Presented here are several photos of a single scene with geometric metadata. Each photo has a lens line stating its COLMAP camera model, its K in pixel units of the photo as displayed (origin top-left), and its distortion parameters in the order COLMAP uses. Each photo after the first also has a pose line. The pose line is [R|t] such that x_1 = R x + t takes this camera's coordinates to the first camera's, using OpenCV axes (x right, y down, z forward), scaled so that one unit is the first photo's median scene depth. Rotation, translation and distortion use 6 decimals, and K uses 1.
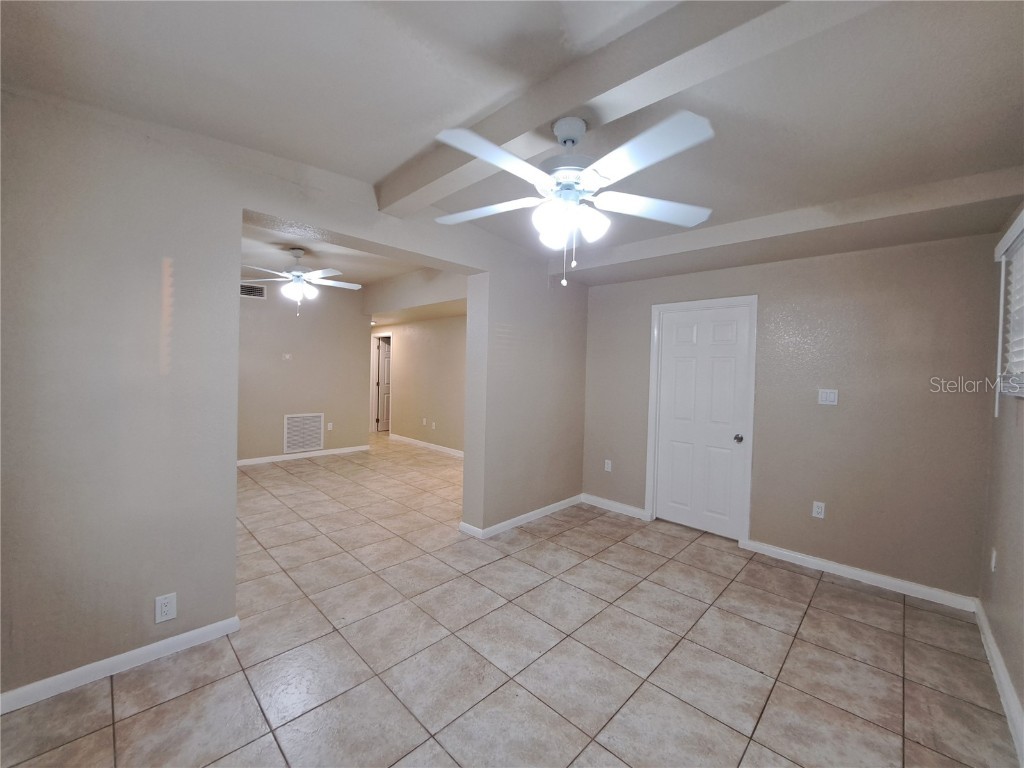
lens RADIAL K [[408.6, 0, 510.3], [0, 408.6, 377.7], [0, 0, 1]] dist [-0.017450, -0.000598]
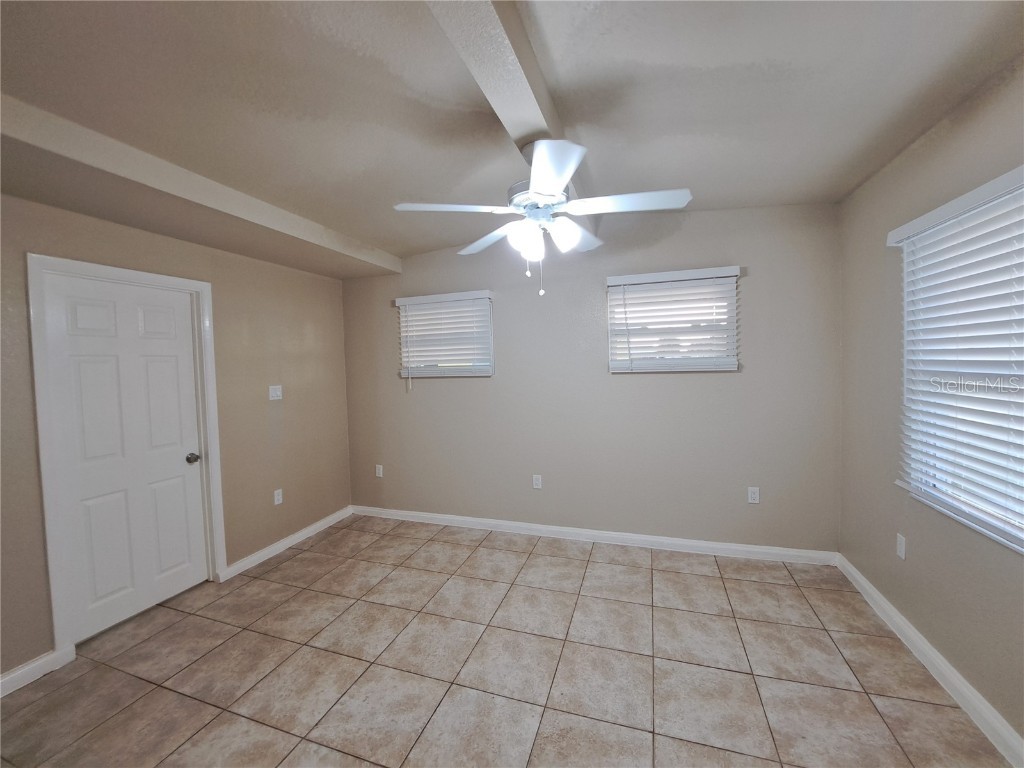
lens RADIAL K [[408.6, 0, 507.9], [0, 408.6, 376.4], [0, 0, 1]] dist [-0.017450, -0.000598]
pose [[-0.426512, -0.046833, 0.903269, -0.579215], [0.035978, 0.996990, 0.068681, -0.060256], [-0.903766, 0.061791, -0.423543, 1.082523]]
